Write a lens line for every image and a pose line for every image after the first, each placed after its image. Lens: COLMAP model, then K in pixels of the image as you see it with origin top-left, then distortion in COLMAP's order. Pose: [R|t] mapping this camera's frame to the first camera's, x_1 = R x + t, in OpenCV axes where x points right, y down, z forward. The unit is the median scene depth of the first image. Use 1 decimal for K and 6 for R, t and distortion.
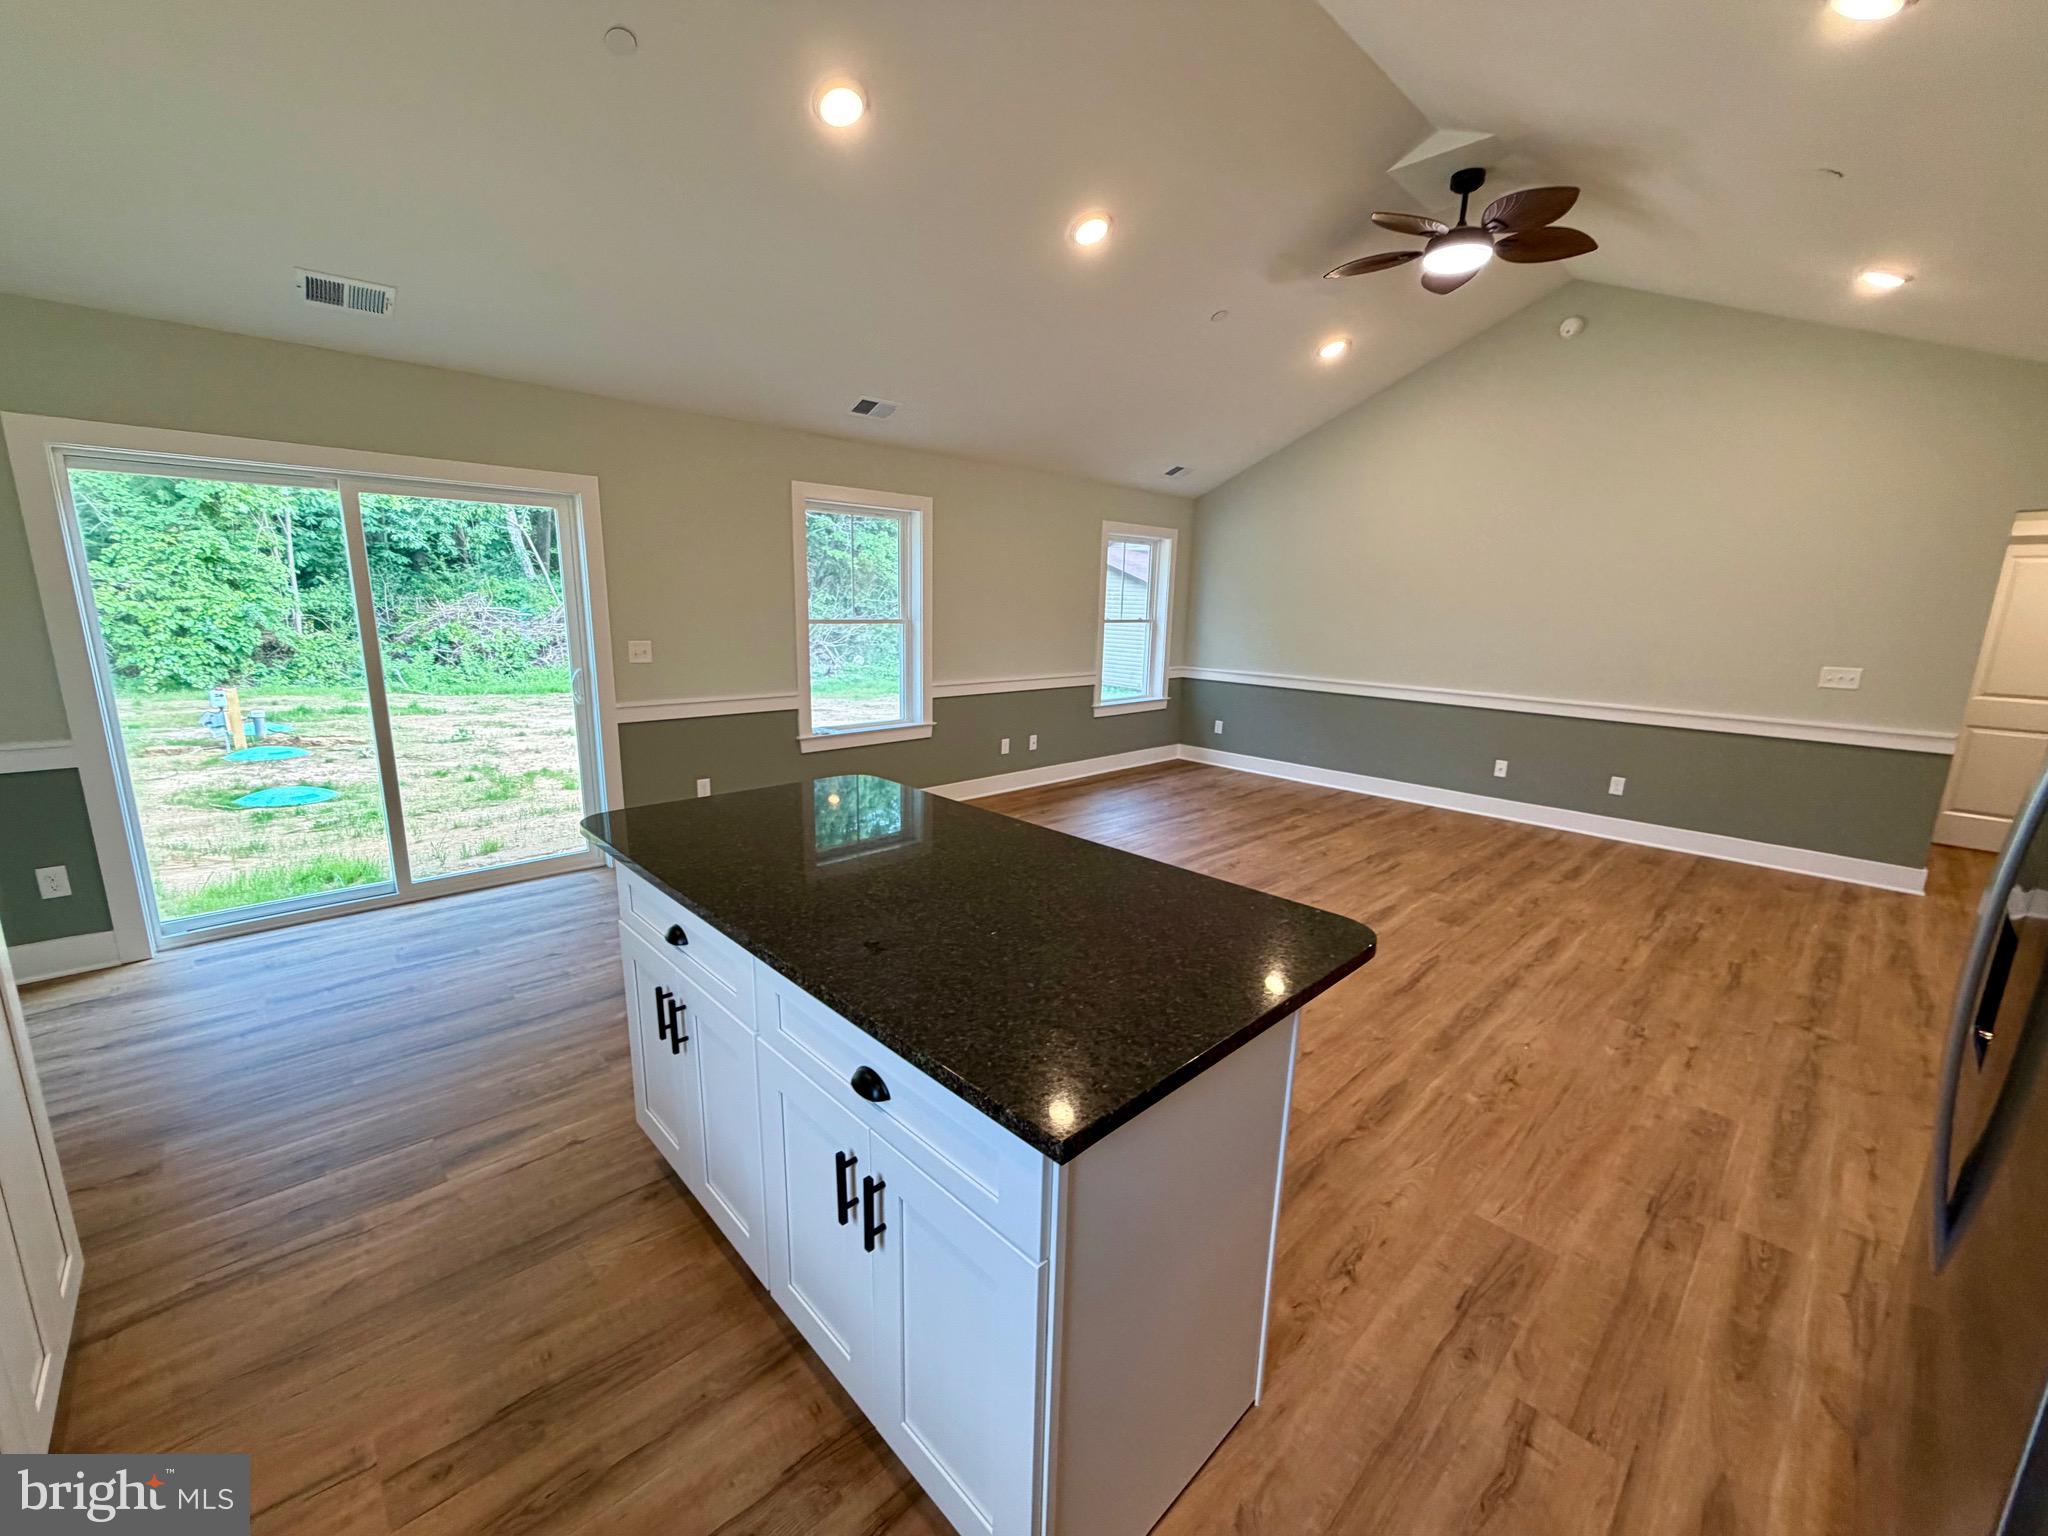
lens RADIAL K [[818.8, 0, 1021.6], [0, 818.8, 775.1], [0, 0, 1]] dist [0.000207, 0.000522]
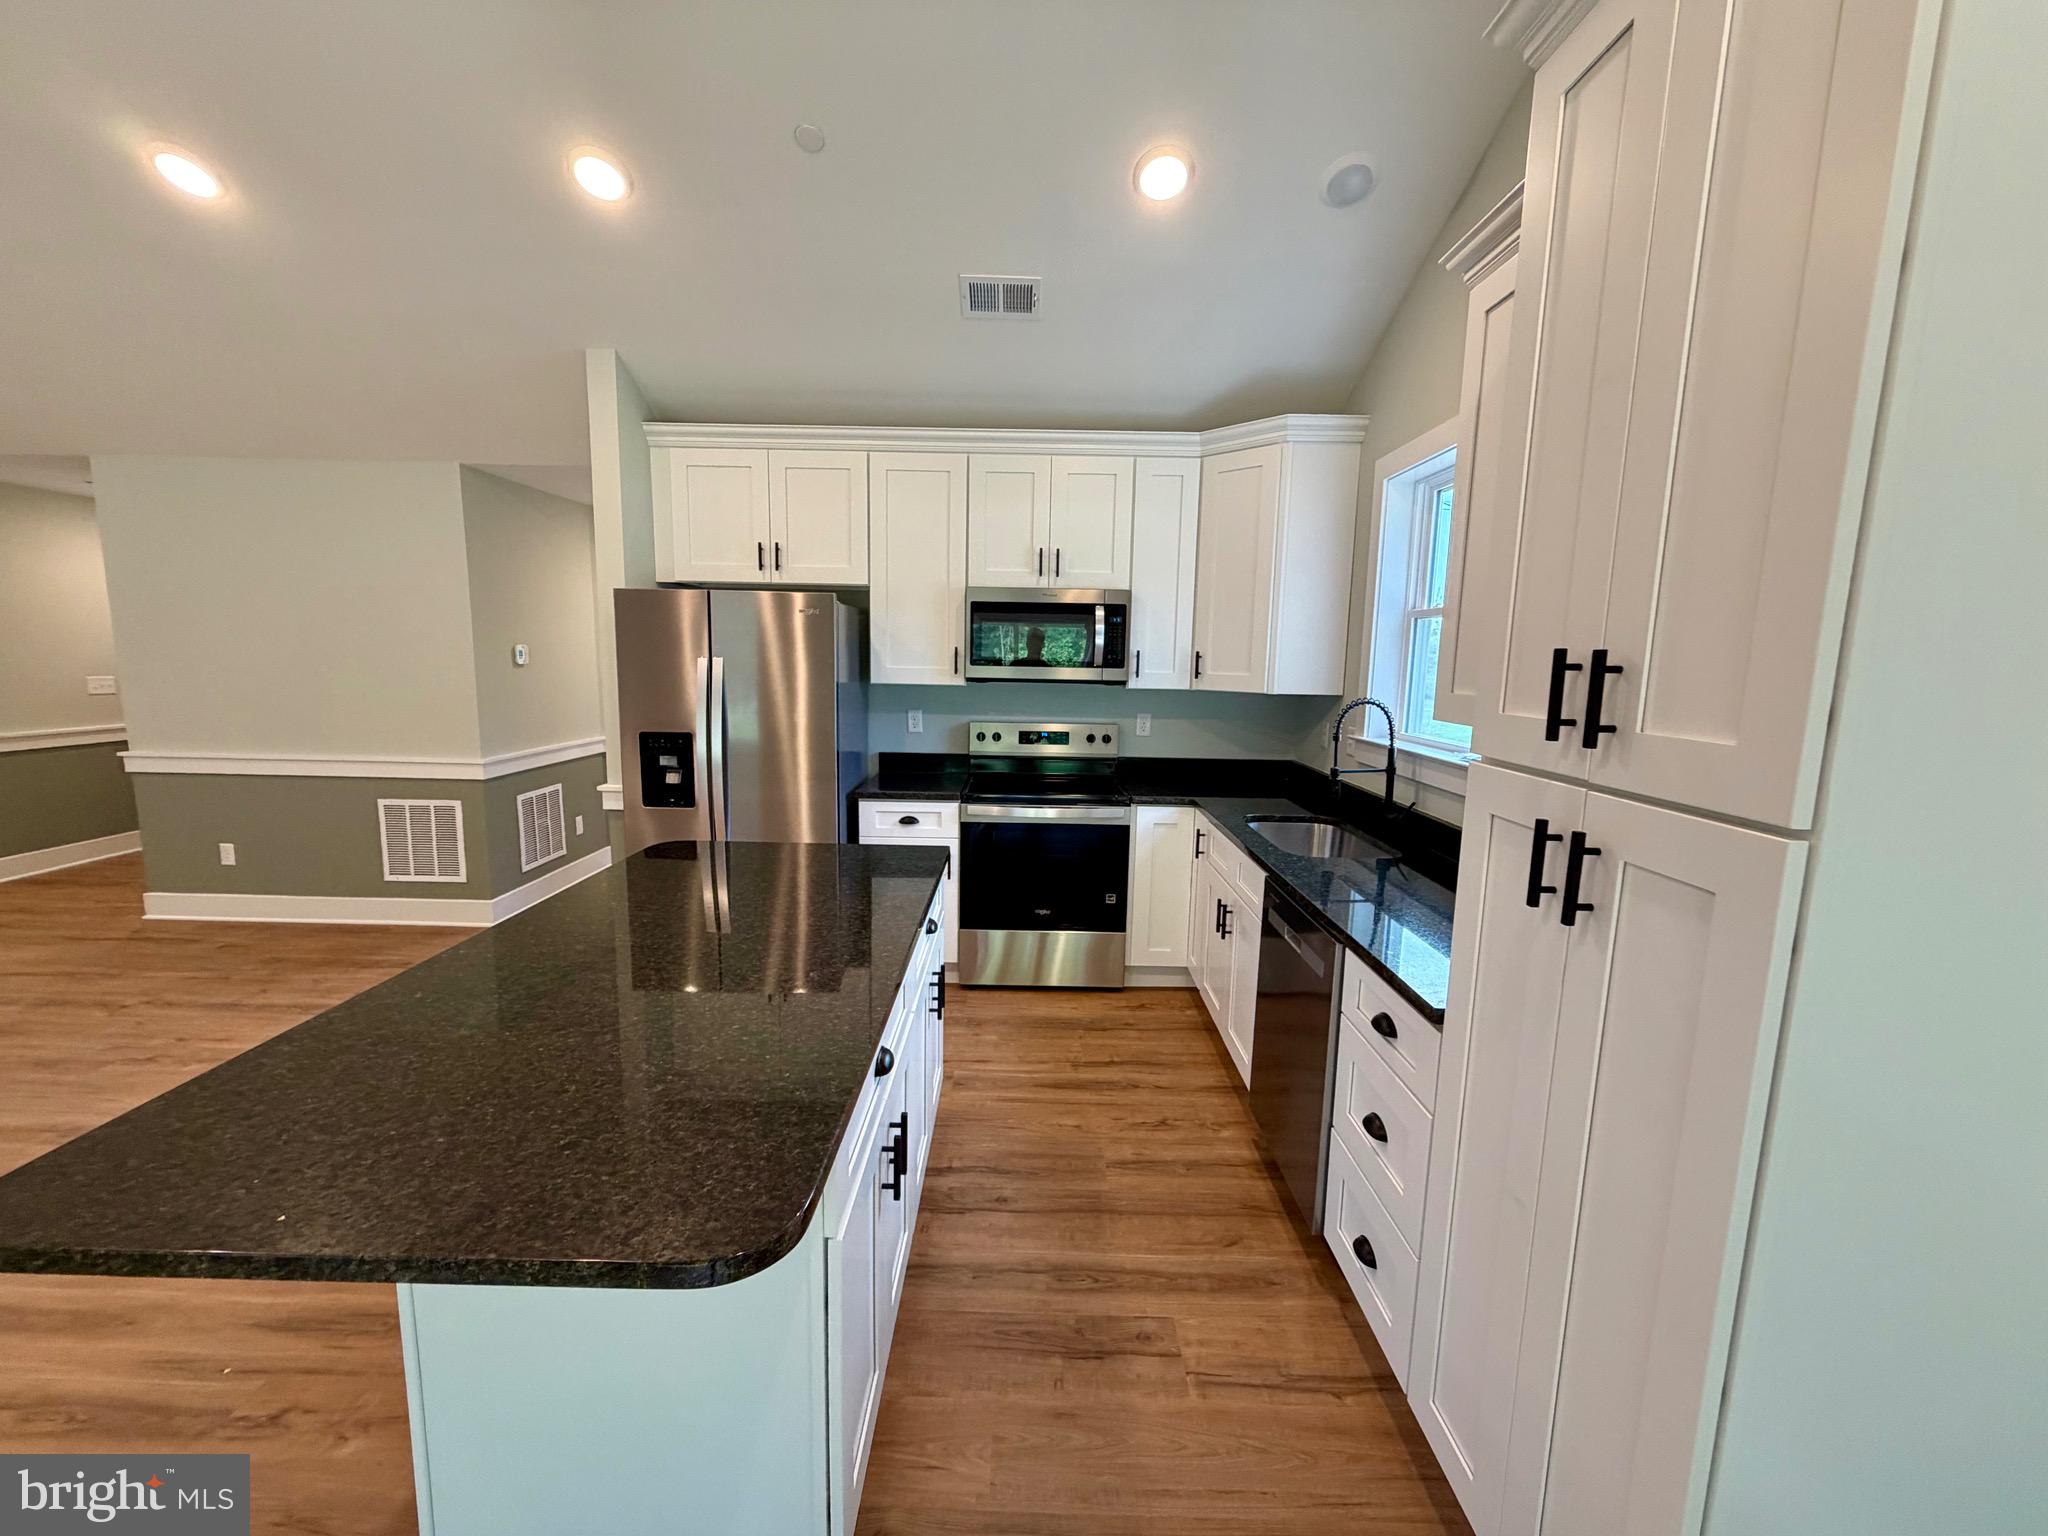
lens RADIAL K [[818.8, 0, 1020.5], [0, 818.8, 770.0], [0, 0, 1]] dist [0.000207, 0.000522]
pose [[-0.713812, -0.134975, 0.687207, -0.417787], [0.112148, 0.946559, 0.302405, -0.128620], [-0.691300, 0.292929, -0.660528, 0.539036]]
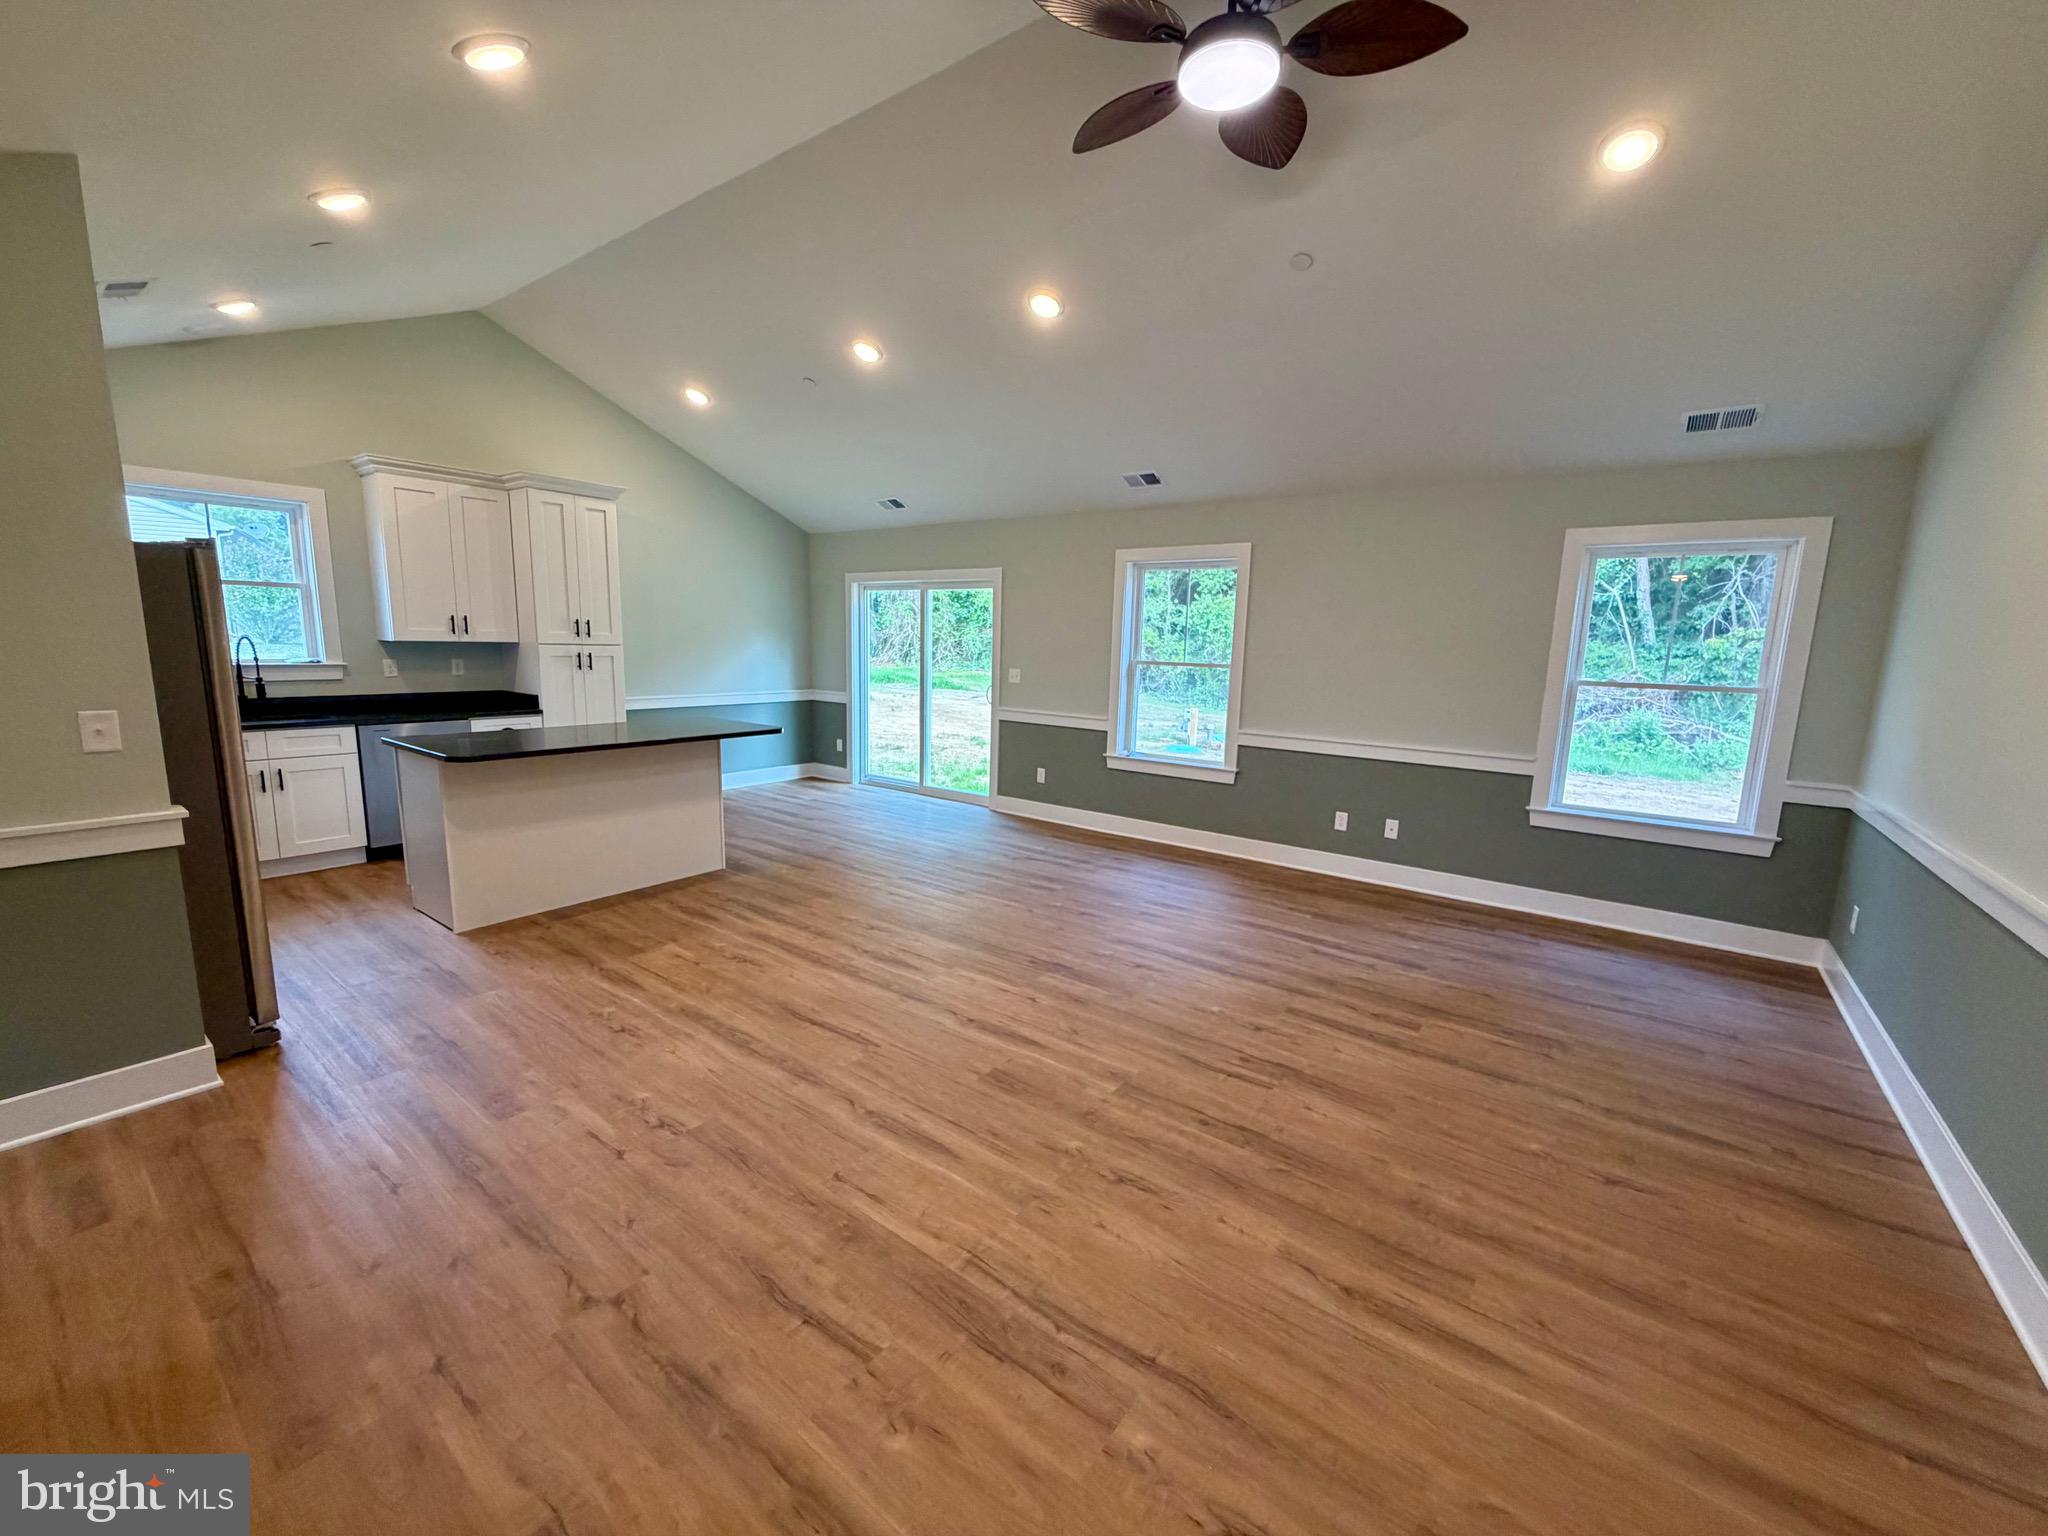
lens RADIAL K [[818.8, 0, 1018.4], [0, 818.8, 779.0], [0, 0, 1]] dist [0.000207, 0.000522]
pose [[0.155639, 0.151641, -0.976105, 1.033754], [-0.230052, 0.966540, 0.113474, -0.134285], [0.960652, 0.206894, 0.185317, 0.735090]]
